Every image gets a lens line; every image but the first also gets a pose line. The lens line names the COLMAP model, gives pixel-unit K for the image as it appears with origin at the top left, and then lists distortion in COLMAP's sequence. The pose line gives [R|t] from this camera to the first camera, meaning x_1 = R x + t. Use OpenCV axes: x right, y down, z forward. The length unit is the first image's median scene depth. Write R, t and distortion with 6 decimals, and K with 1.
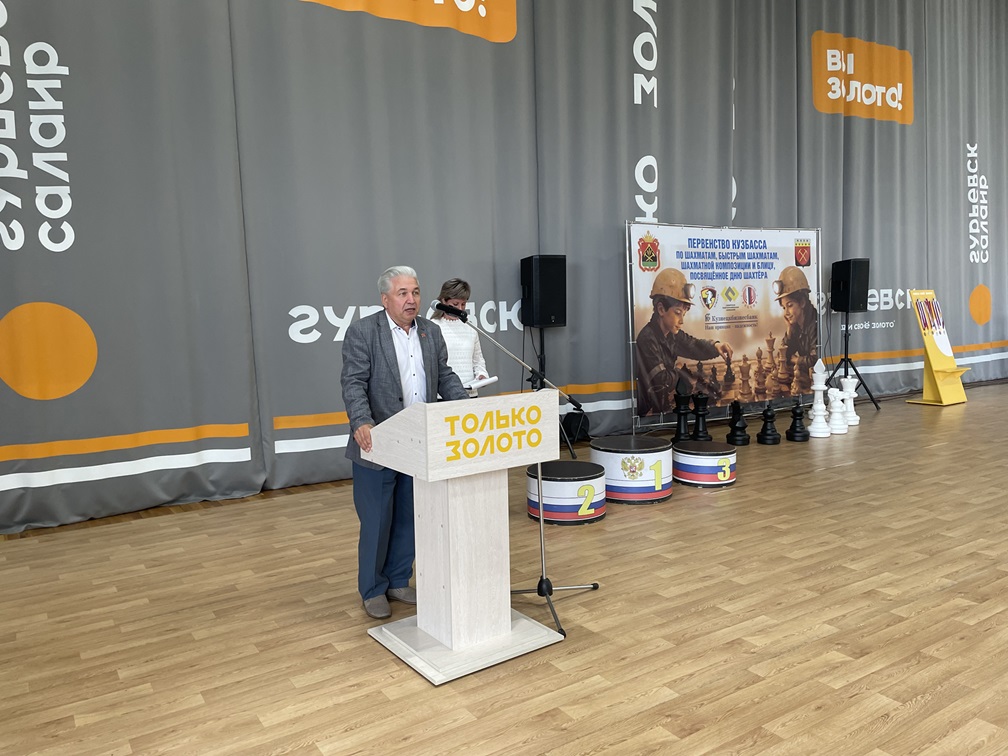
lens RADIAL K [[717.5, 0, 473.2], [0, 717.5, 377.7], [0, 0, 1]] dist [0.086861, -0.085271]
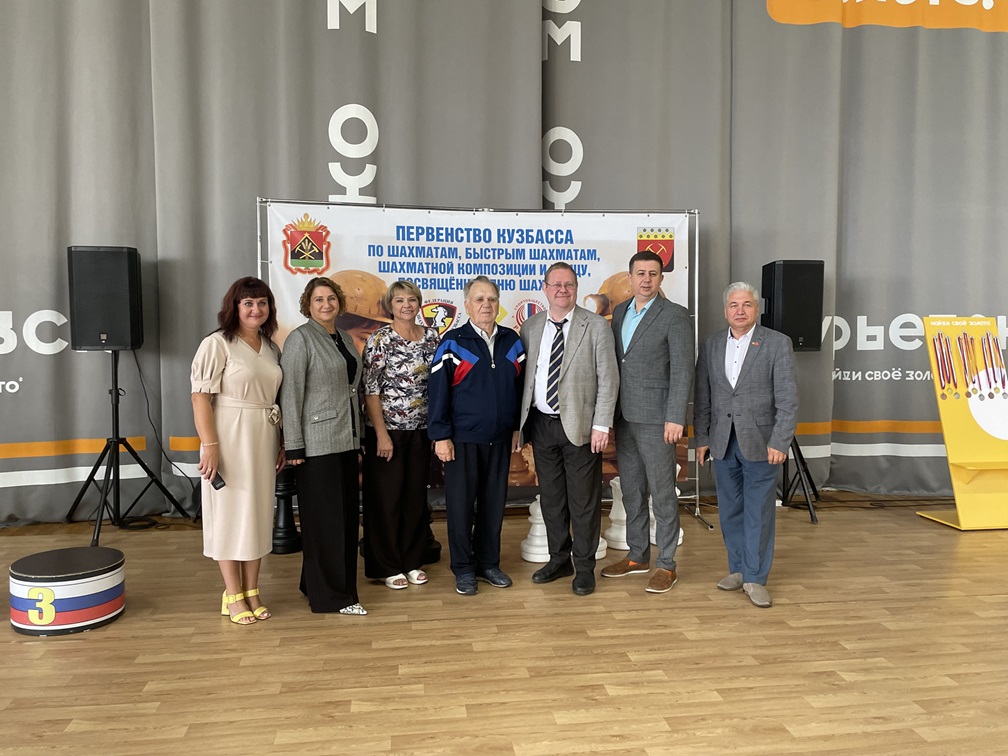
lens RADIAL K [[761.0, 0, 504.0], [0, 761.0, 378.0], [0, 0, 1]] dist [0.064862, -0.082652]
pose [[0.921419, 0.056557, -0.384432, 0.608104], [-0.067302, 0.997627, -0.014543, -0.047904], [0.382697, 0.039273, 0.923039, 0.375347]]
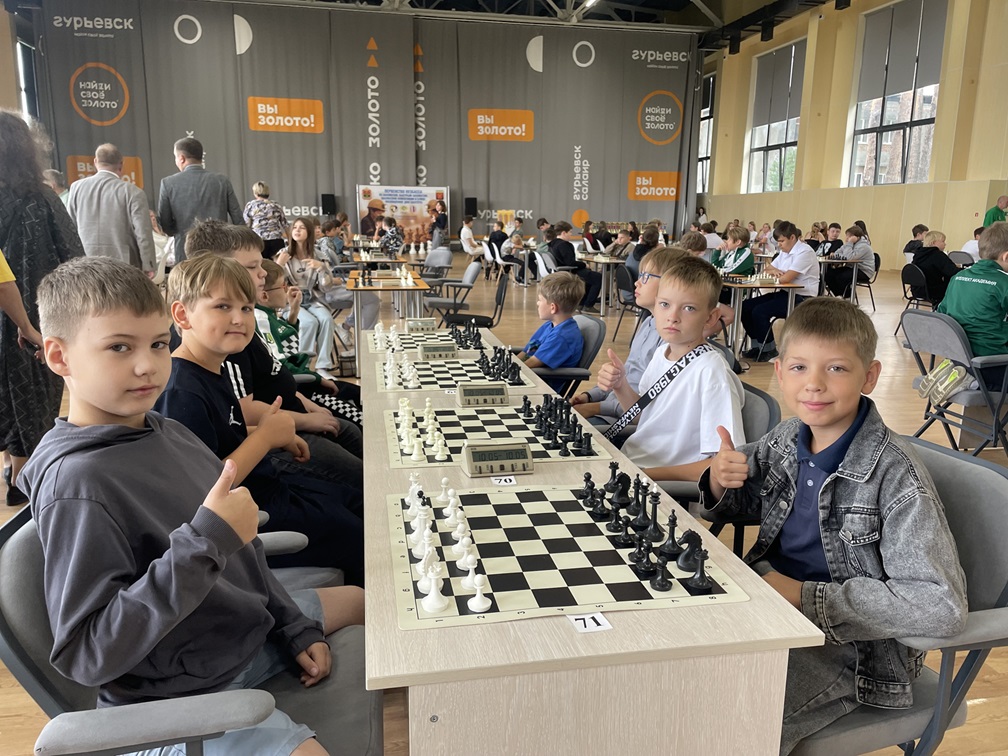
lens RADIAL K [[763.9, 0, 508.2], [0, 763.9, 379.2], [0, 0, 1]] dist [0.088076, -0.108341]
pose [[0.941152, 0.109905, -0.319615, 1.837394], [-0.072253, 0.989216, 0.127398, 0.151993], [0.330170, -0.096808, 0.938944, -1.935620]]
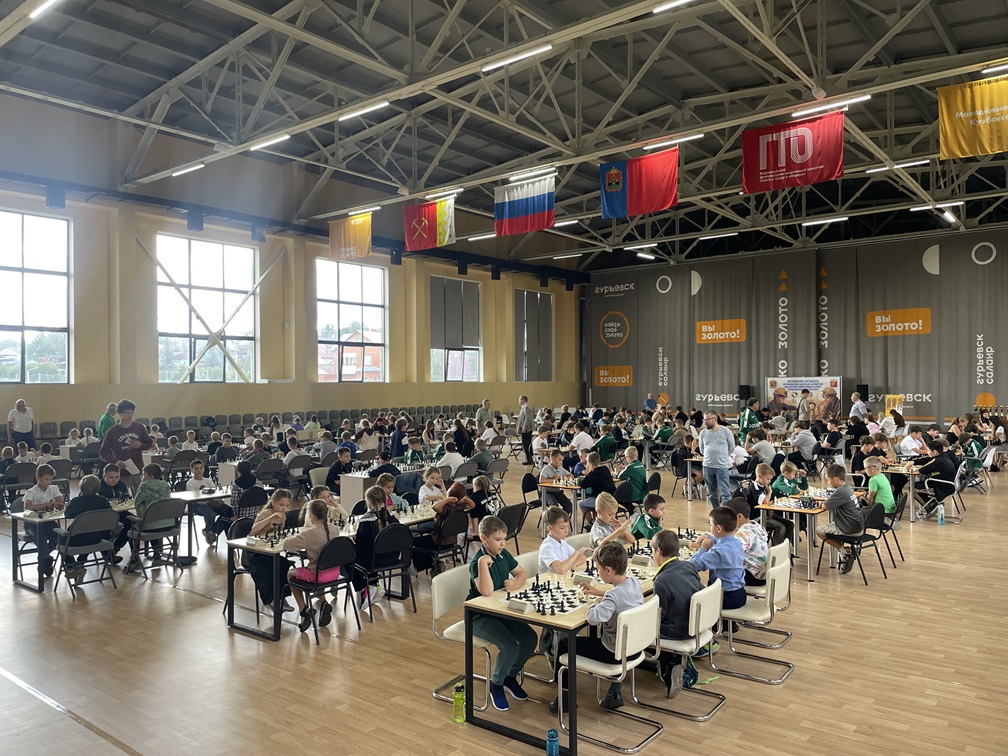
lens RADIAL K [[763.9, 0, 508.2], [0, 763.9, 379.2], [0, 0, 1]] dist [0.088076, -0.108341]
pose [[0.356884, 0.021316, -0.933906, 3.486427], [-0.091738, 0.995707, -0.012331, -0.001212], [0.929633, 0.090075, 0.357307, -1.850622]]
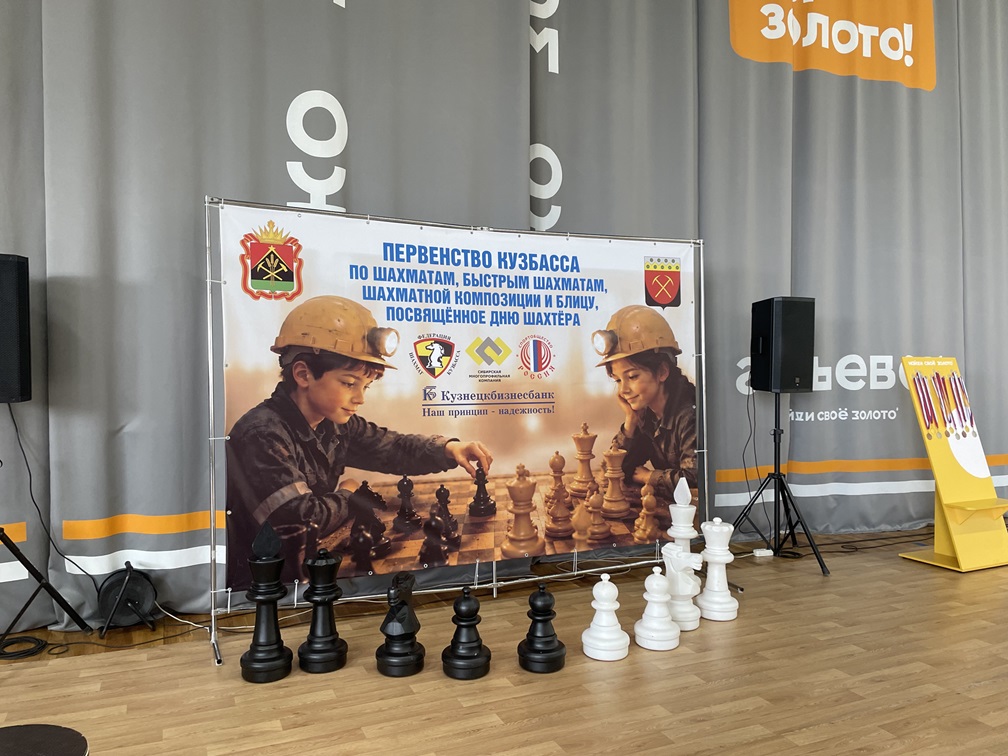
lens RADIAL K [[698.5, 0, 476.7], [0, 698.5, 394.9], [0, 0, 1]] dist [0.060506, -0.051398]
pose [[0.987589, 0.032566, -0.153647, 0.411361], [-0.042200, 0.997315, -0.059858, -0.050207], [0.151285, 0.065599, 0.986311, 0.475525]]
